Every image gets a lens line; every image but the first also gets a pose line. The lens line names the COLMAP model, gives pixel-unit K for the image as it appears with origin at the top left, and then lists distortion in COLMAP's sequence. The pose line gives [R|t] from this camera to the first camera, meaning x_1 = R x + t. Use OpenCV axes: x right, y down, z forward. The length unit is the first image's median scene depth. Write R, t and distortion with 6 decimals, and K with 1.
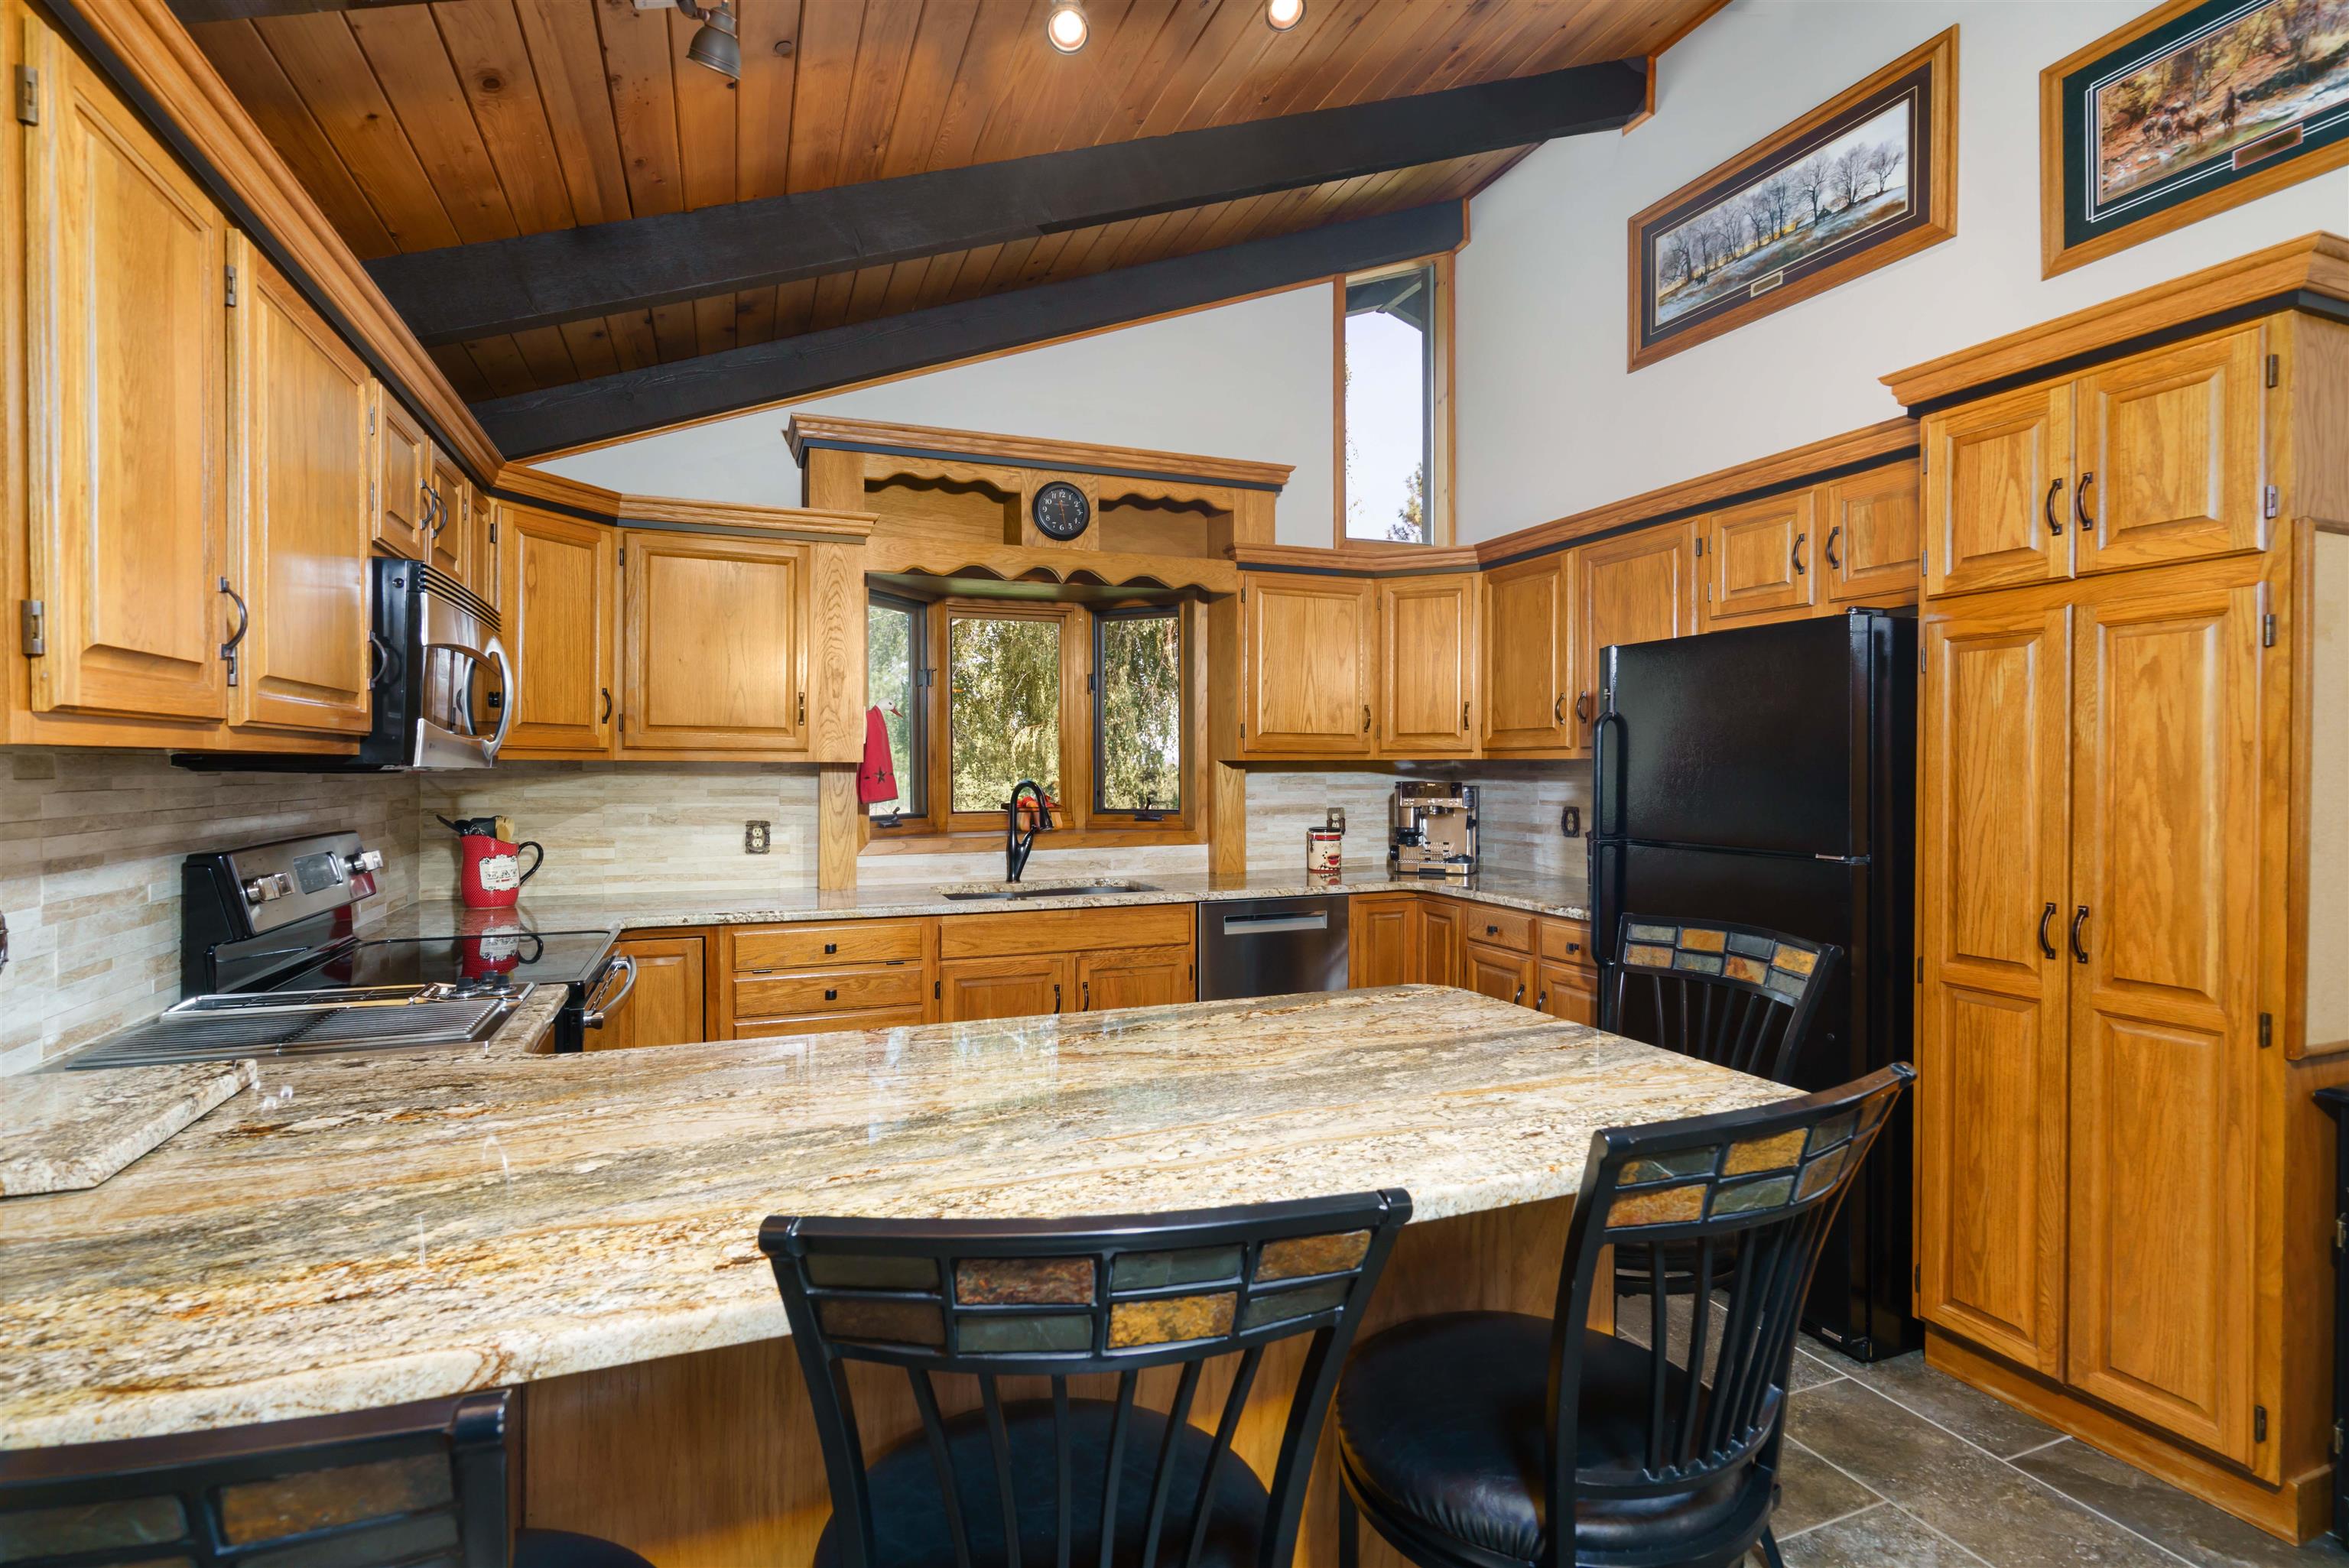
lens RADIAL K [[1077.9, 0, 1154.1], [0, 1077.9, 777.2], [0, 0, 1]] dist [-0.009891, 0.004398]
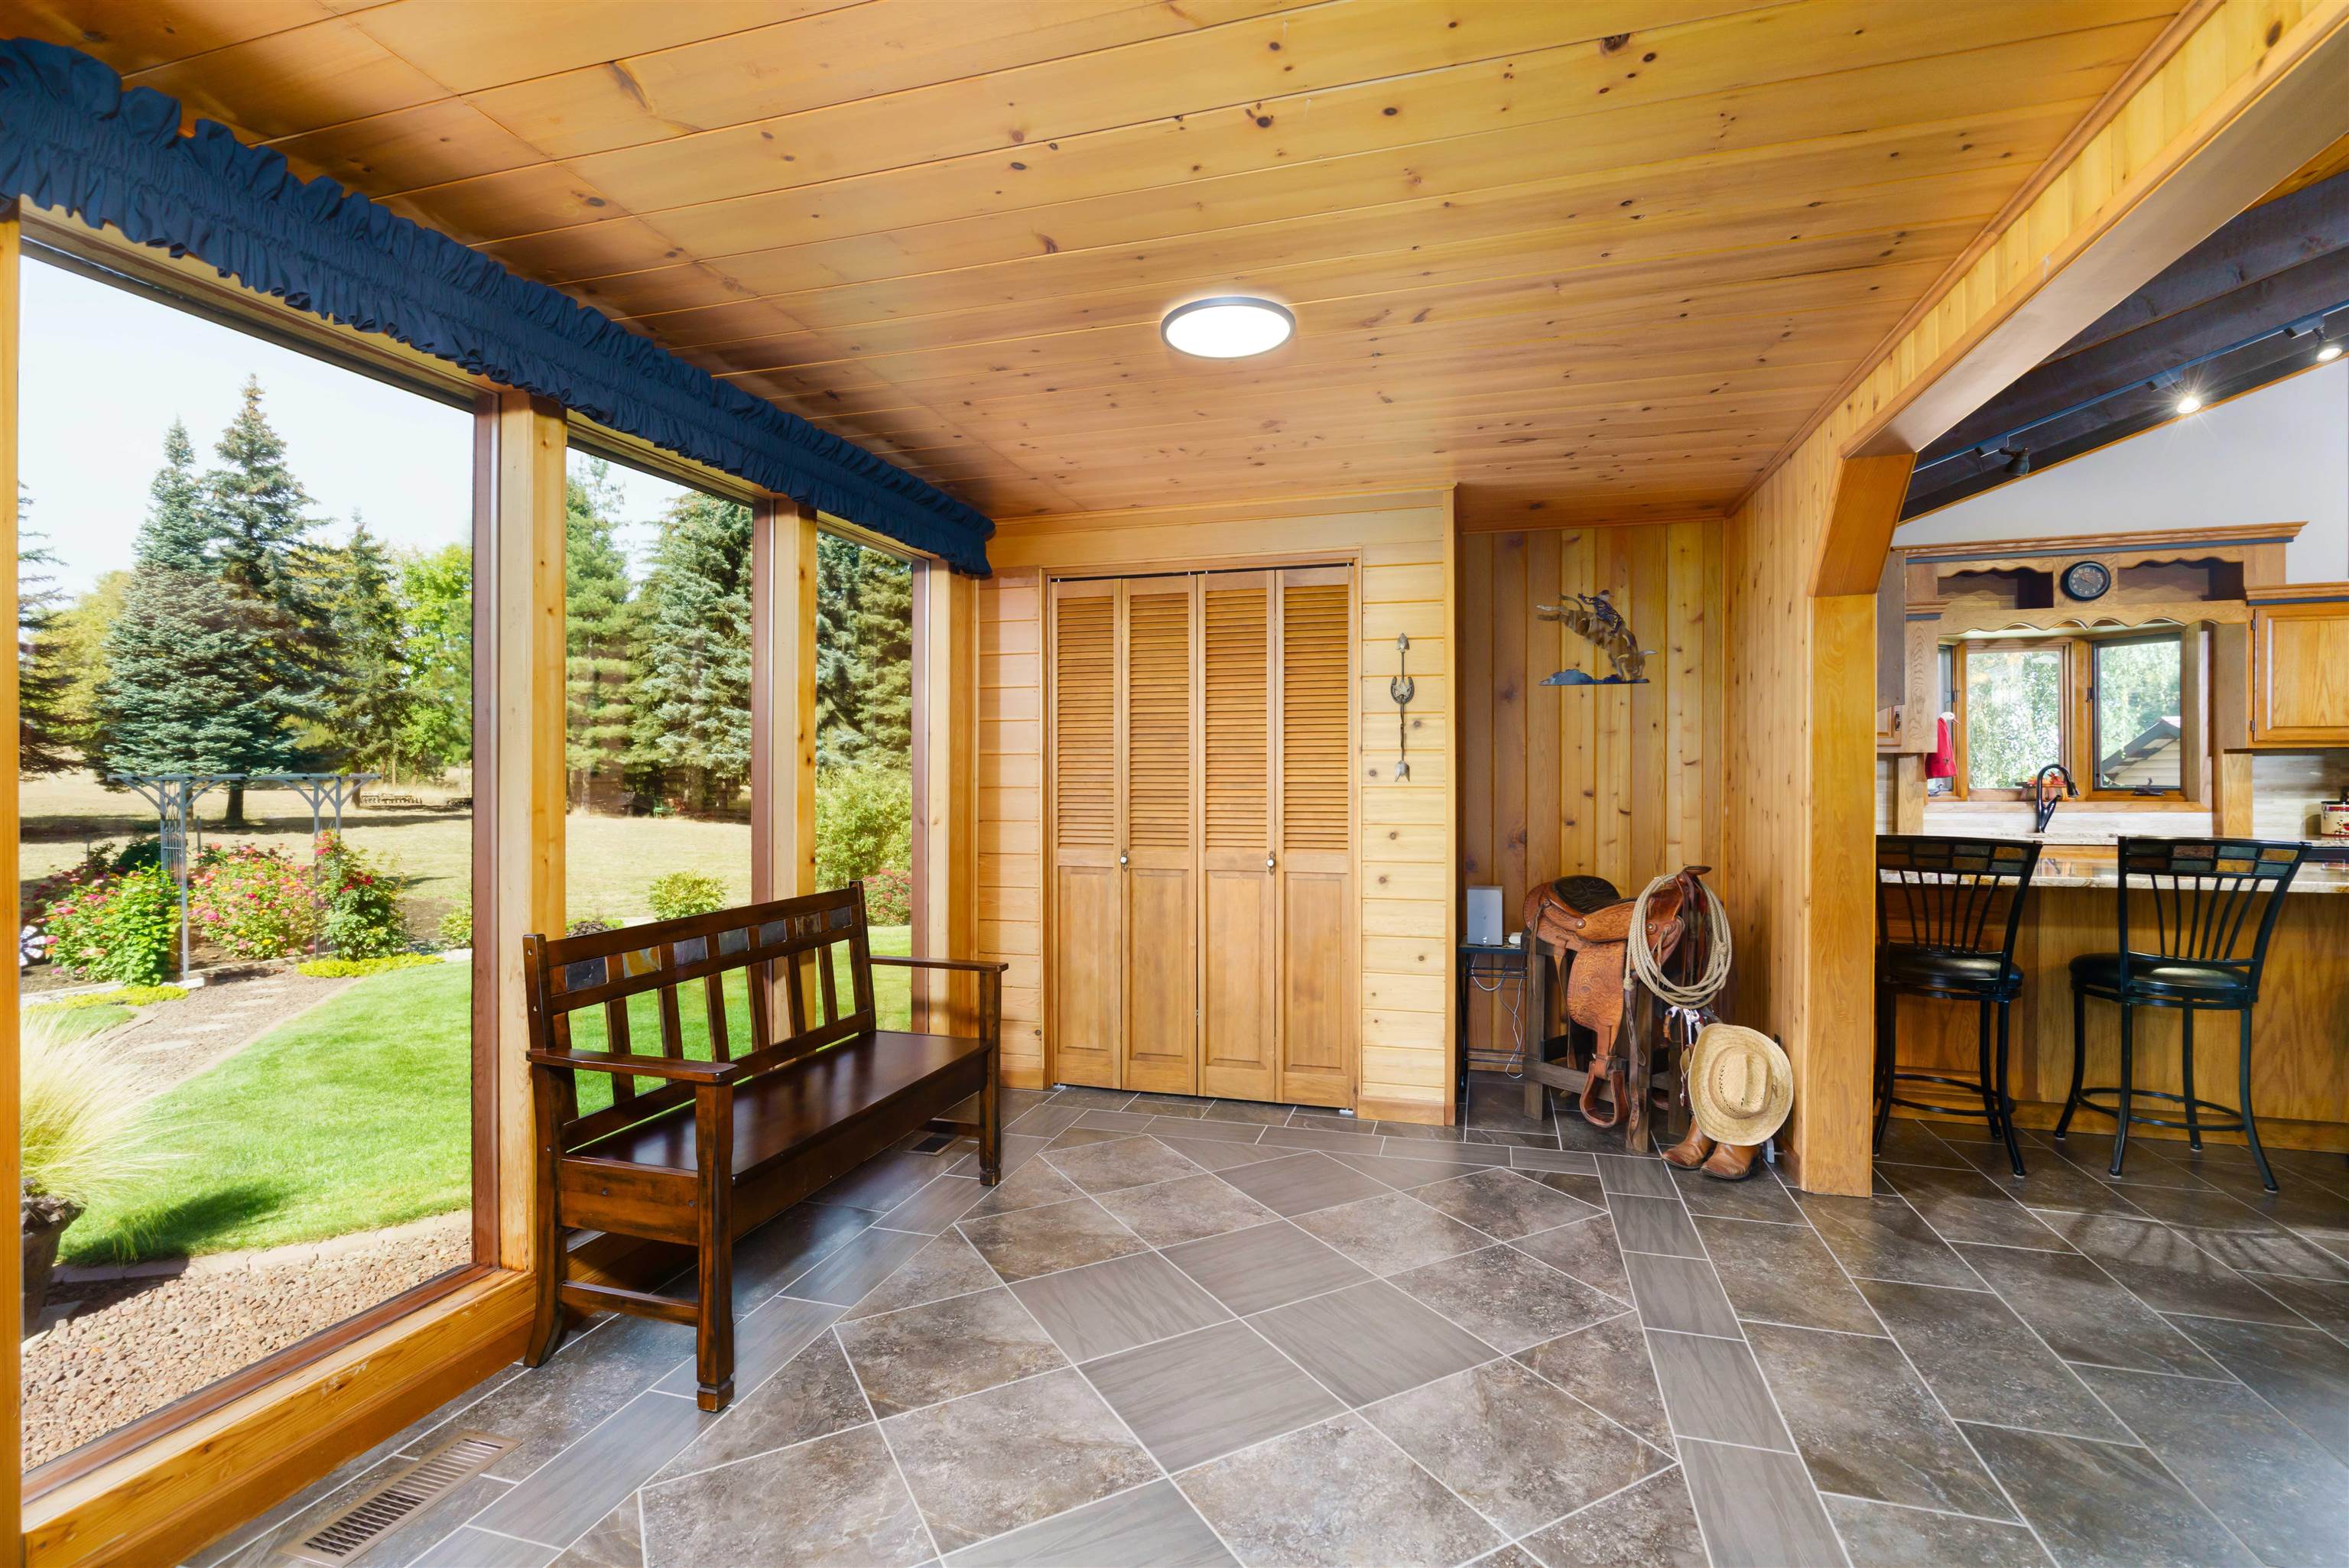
lens RADIAL K [[1077.9, 0, 1186.1], [0, 1077.9, 780.8], [0, 0, 1]] dist [-0.009891, 0.004398]
pose [[0.797673, 0.000928, -0.603090, -0.189597], [-0.003051, 0.999992, -0.002496, 0.036124], [0.603083, 0.003831, 0.797669, -0.951320]]
